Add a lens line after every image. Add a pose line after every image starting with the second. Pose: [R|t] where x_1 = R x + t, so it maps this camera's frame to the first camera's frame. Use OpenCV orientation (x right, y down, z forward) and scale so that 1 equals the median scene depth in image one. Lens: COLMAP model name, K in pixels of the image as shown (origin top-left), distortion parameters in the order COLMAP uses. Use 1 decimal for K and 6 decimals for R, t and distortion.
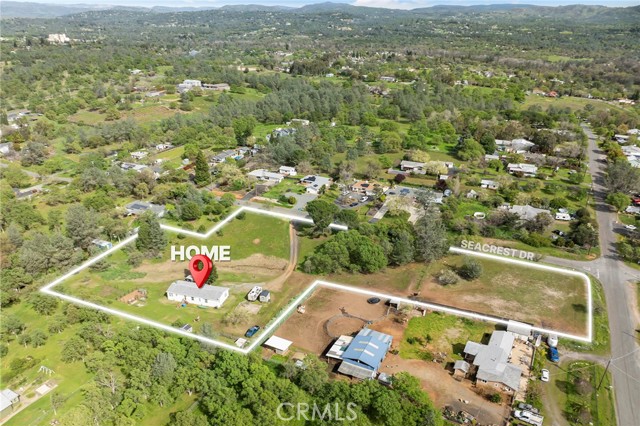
lens RADIAL K [[492.8, 0, 320.0], [0, 492.8, 213.0], [0, 0, 1]] dist [-0.058562, 0.011102]
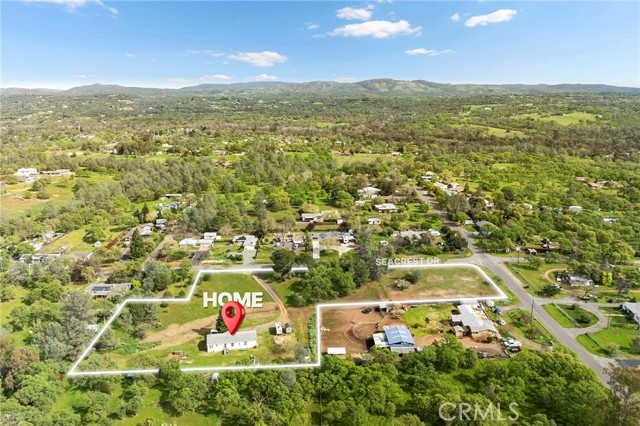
lens RADIAL K [[492.8, 0, 320.0], [0, 492.8, 213.0], [0, 0, 1]] dist [-0.058562, 0.011102]
pose [[0.874846, -0.128692, 0.466993, -0.406307], [0.193680, 0.976579, -0.093711, 0.015956], [-0.443996, 0.172430, 0.879281, -0.097960]]
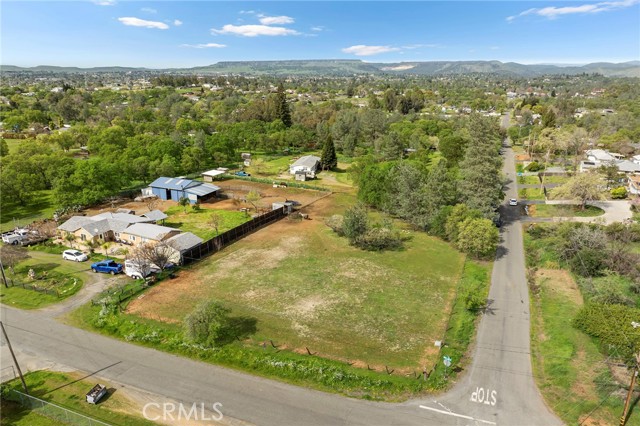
lens RADIAL K [[492.8, 0, 320.0], [0, 492.8, 213.0], [0, 0, 1]] dist [-0.058562, 0.011102]
pose [[0.048260, 0.247282, -0.967741, 0.583903], [-0.414384, 0.886514, 0.205862, 0.010535], [0.908822, 0.391082, 0.145253, 0.641214]]
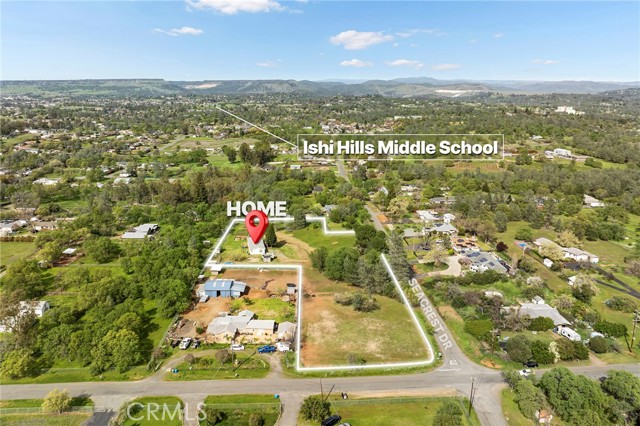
lens RADIAL K [[492.8, 0, 320.0], [0, 492.8, 213.0], [0, 0, 1]] dist [-0.058562, 0.011102]
pose [[0.454670, 0.218149, -0.863531, 0.840326], [-0.343454, 0.937499, 0.055998, -0.068922], [0.821775, 0.271122, 0.501177, 0.249602]]
